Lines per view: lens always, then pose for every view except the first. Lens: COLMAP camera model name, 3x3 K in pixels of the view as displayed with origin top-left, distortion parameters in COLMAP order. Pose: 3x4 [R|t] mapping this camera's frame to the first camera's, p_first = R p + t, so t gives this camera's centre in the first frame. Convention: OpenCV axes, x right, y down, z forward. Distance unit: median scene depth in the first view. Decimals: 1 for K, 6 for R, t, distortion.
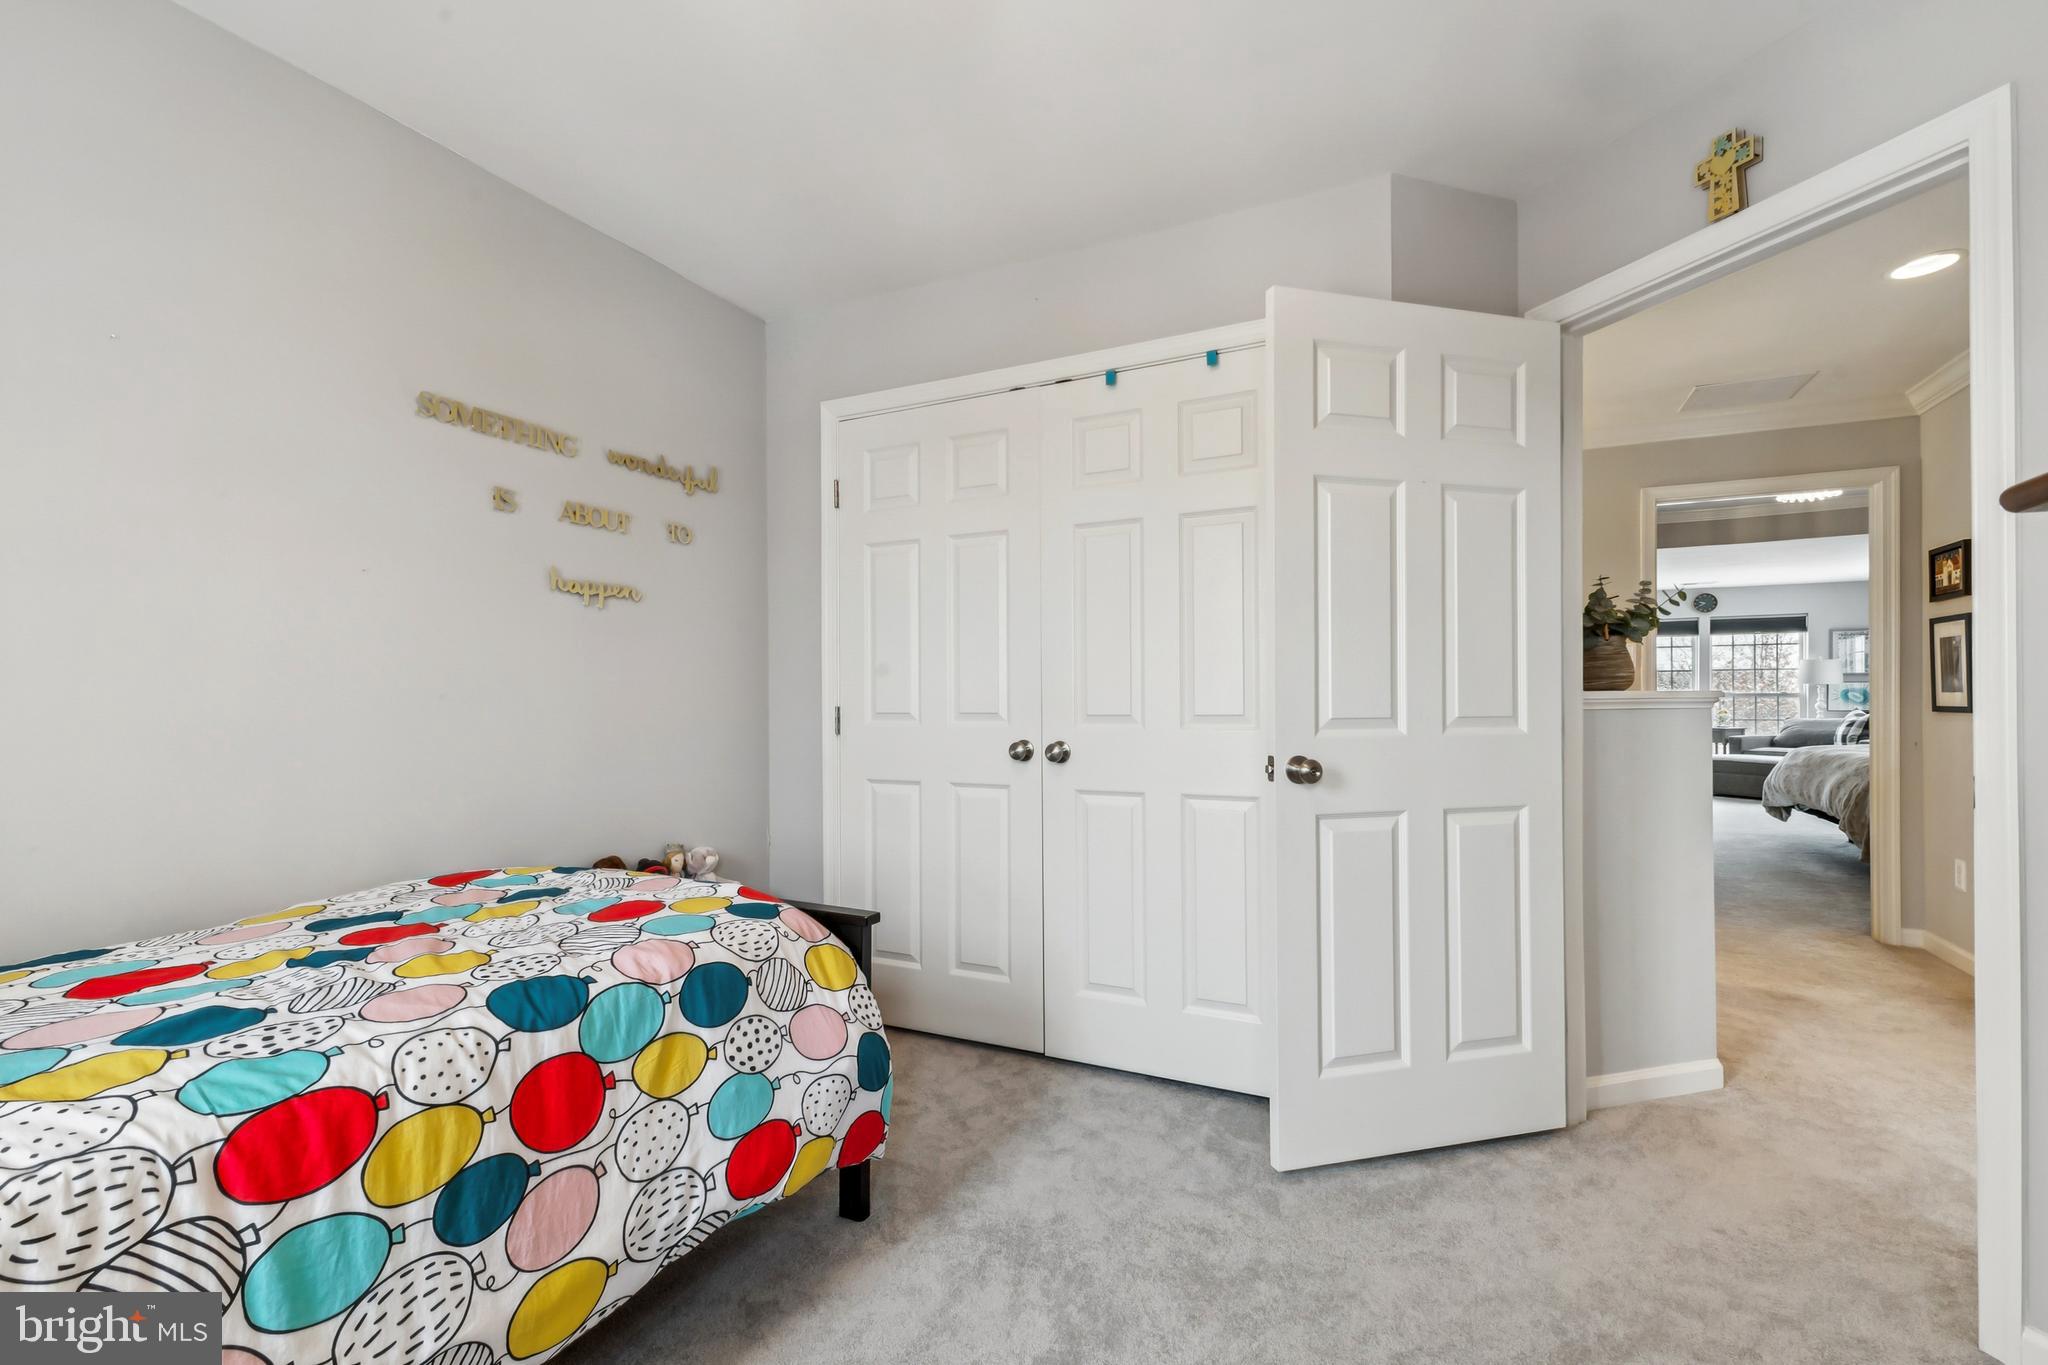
lens RADIAL K [[896.2, 0, 1010.5], [0, 896.2, 686.2], [0, 0, 1]] dist [0.012679, -0.000912]
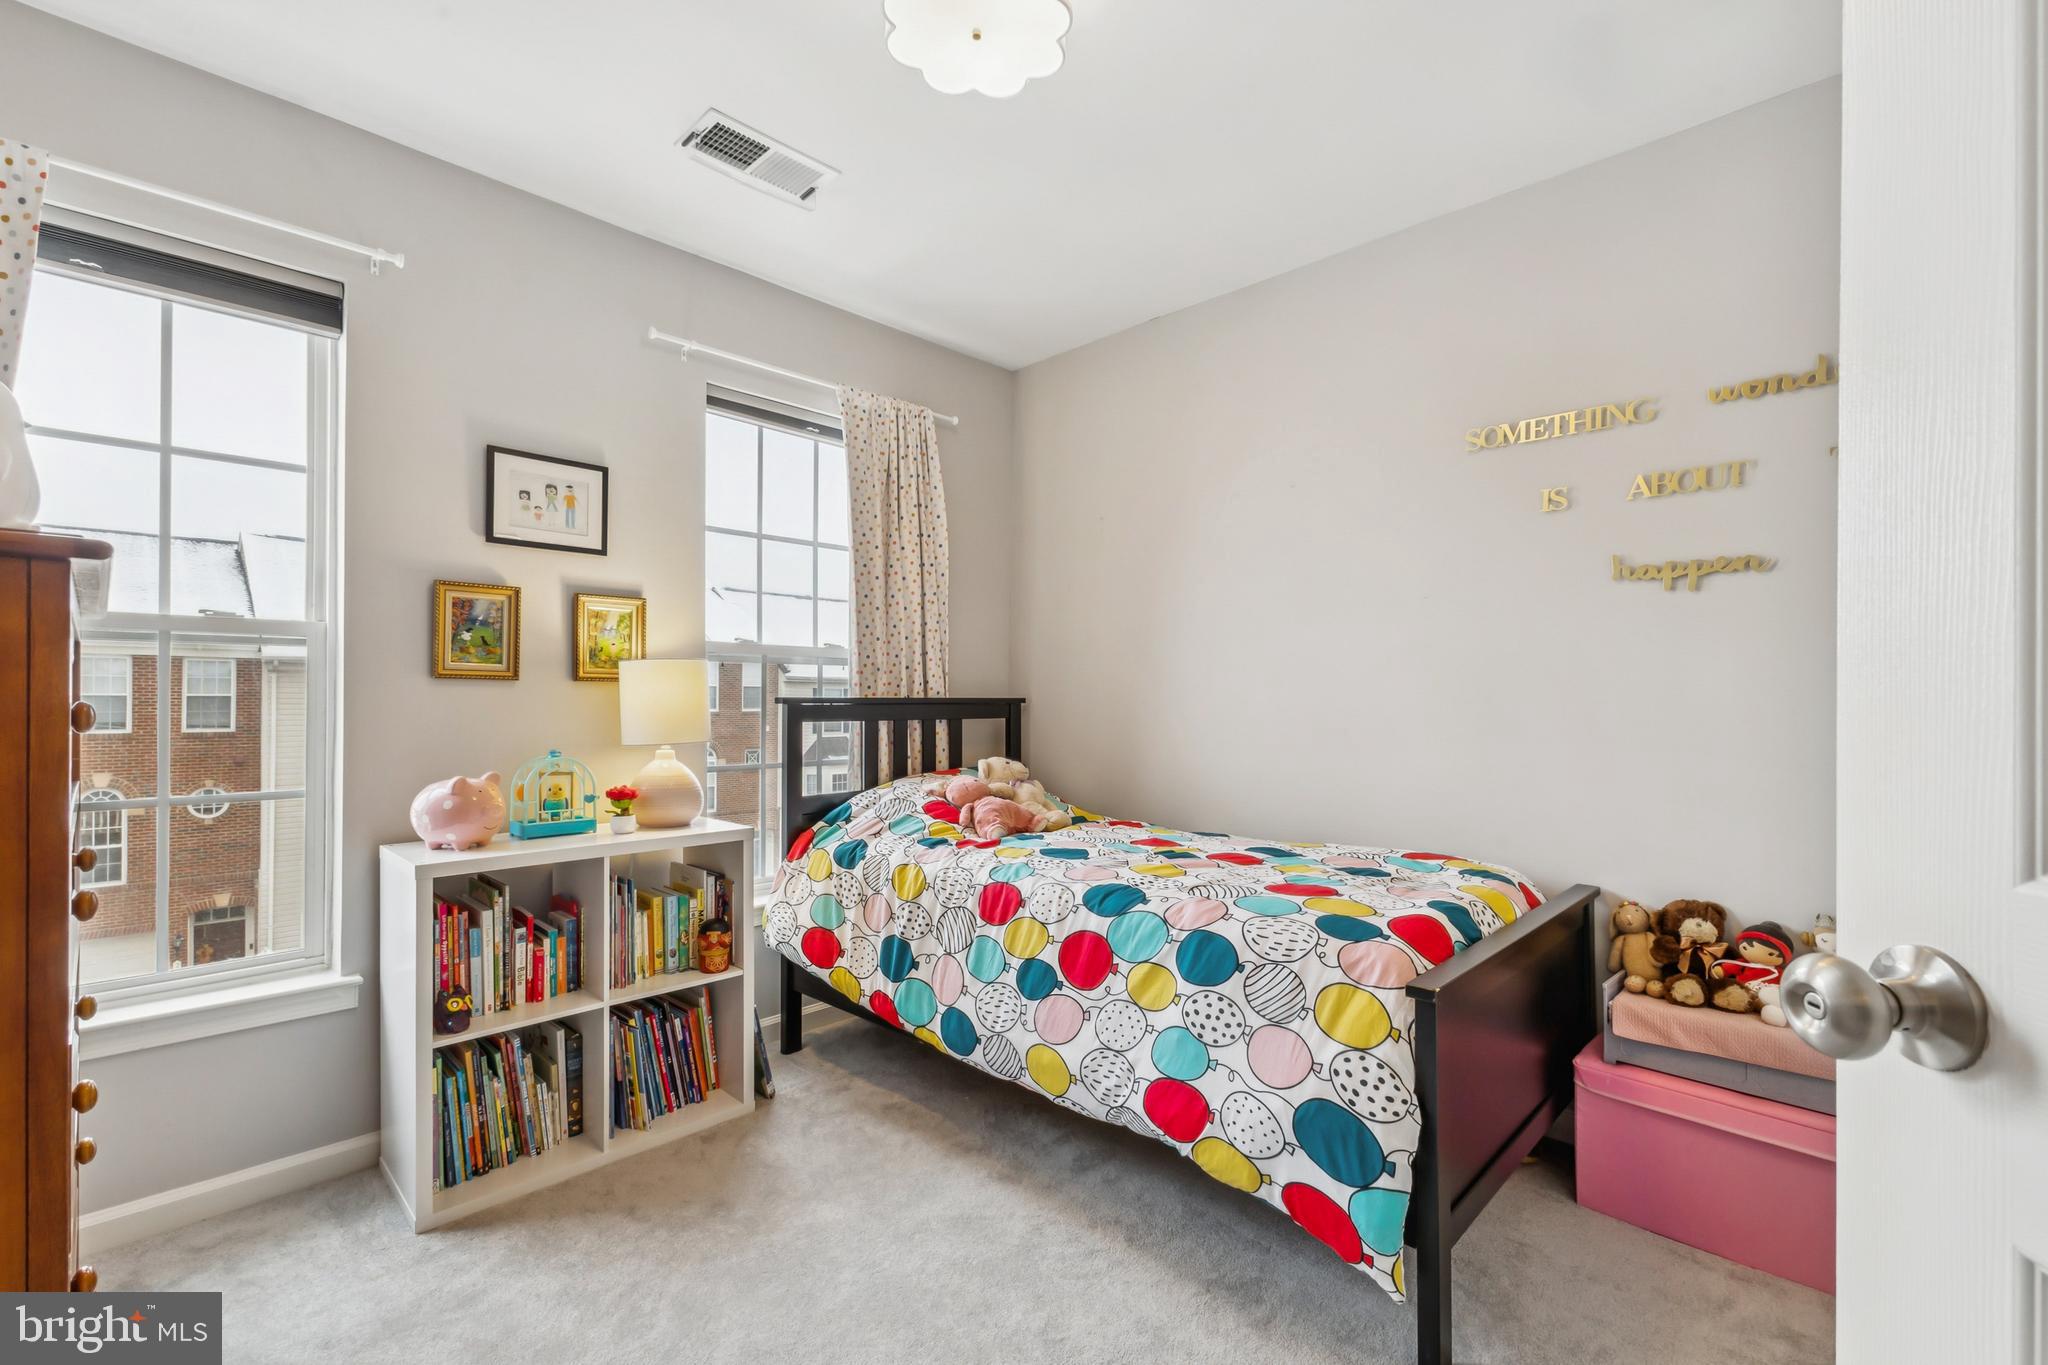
lens RADIAL K [[896.2, 0, 1038.6], [0, 896.2, 680.2], [0, 0, 1]] dist [0.012679, -0.000912]
pose [[-0.276624, -0.012513, -0.960897, 0.848175], [0.008780, 0.999841, -0.015548, 0.002926], [0.960938, -0.012738, -0.276470, 1.134130]]
